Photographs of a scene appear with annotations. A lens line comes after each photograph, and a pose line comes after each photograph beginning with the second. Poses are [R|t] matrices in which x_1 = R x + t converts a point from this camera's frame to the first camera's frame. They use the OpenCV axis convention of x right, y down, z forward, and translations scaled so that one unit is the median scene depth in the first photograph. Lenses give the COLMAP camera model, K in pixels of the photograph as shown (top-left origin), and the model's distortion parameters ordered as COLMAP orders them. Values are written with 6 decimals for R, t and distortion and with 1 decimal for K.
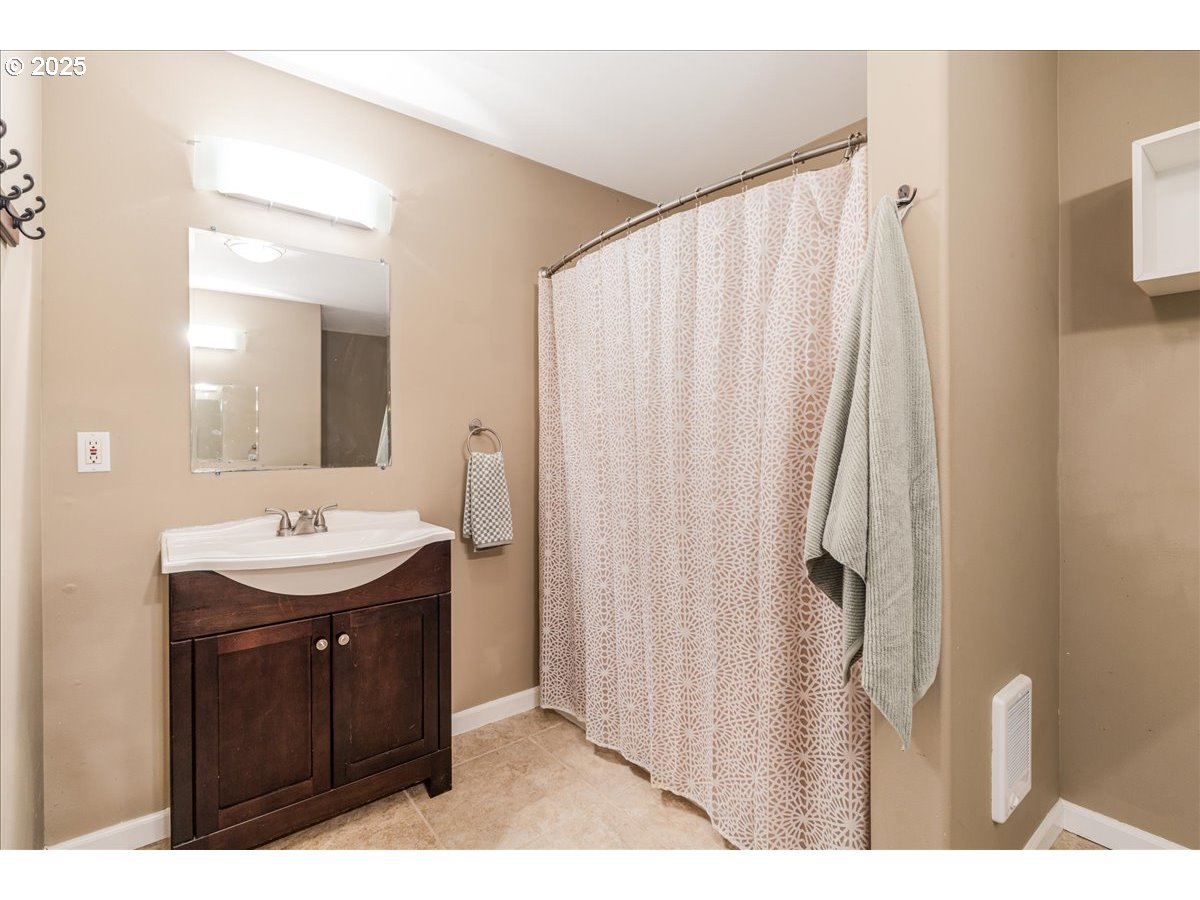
lens RADIAL K [[565.8, 0, 593.8], [0, 565.8, 451.0], [0, 0, 1]] dist [0.001676, 0.000276]
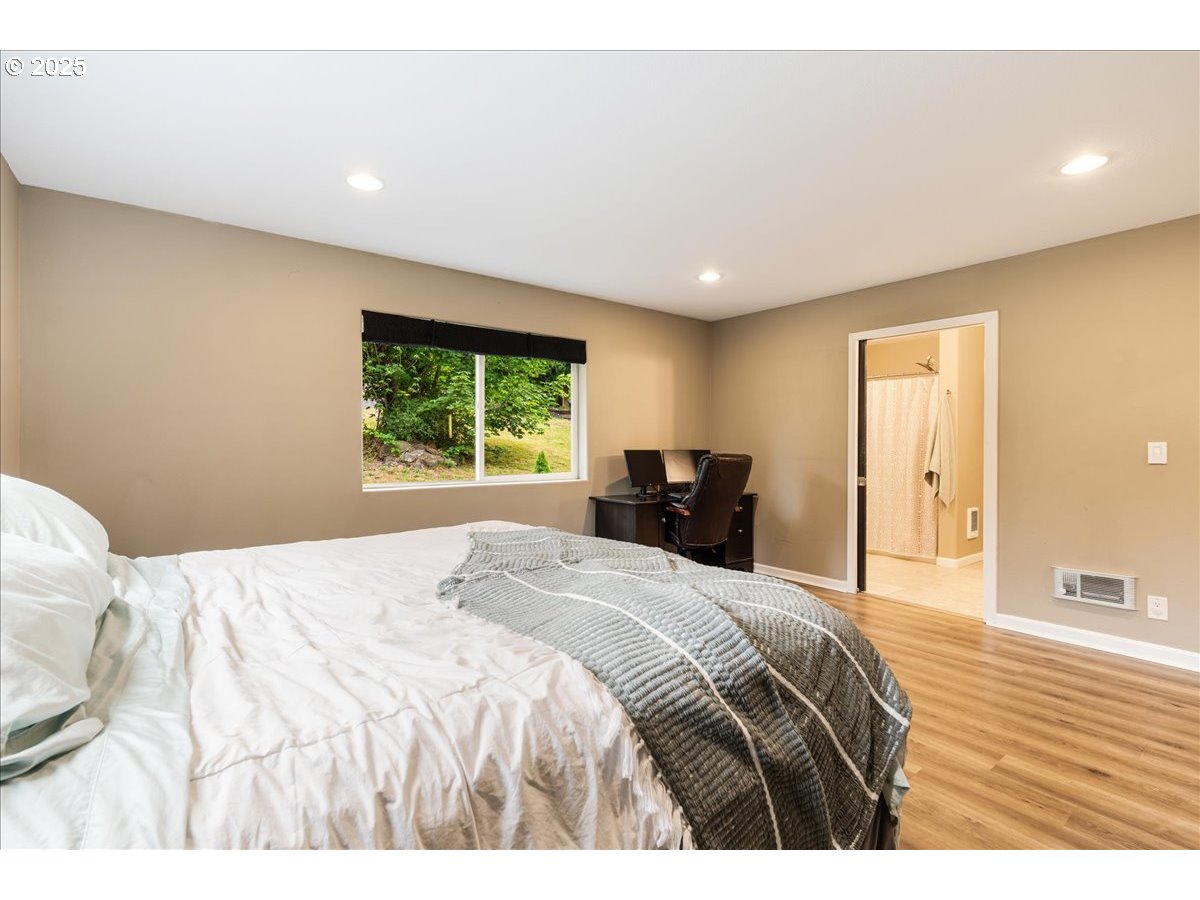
lens RADIAL K [[565.8, 0, 593.8], [0, 565.8, 451.0], [0, 0, 1]] dist [0.001676, 0.000276]
pose [[0.999461, 0.014959, -0.029233, -1.862963], [-0.015145, 0.999866, -0.006142, 0.073457], [0.029137, 0.006581, 0.999554, -3.132358]]
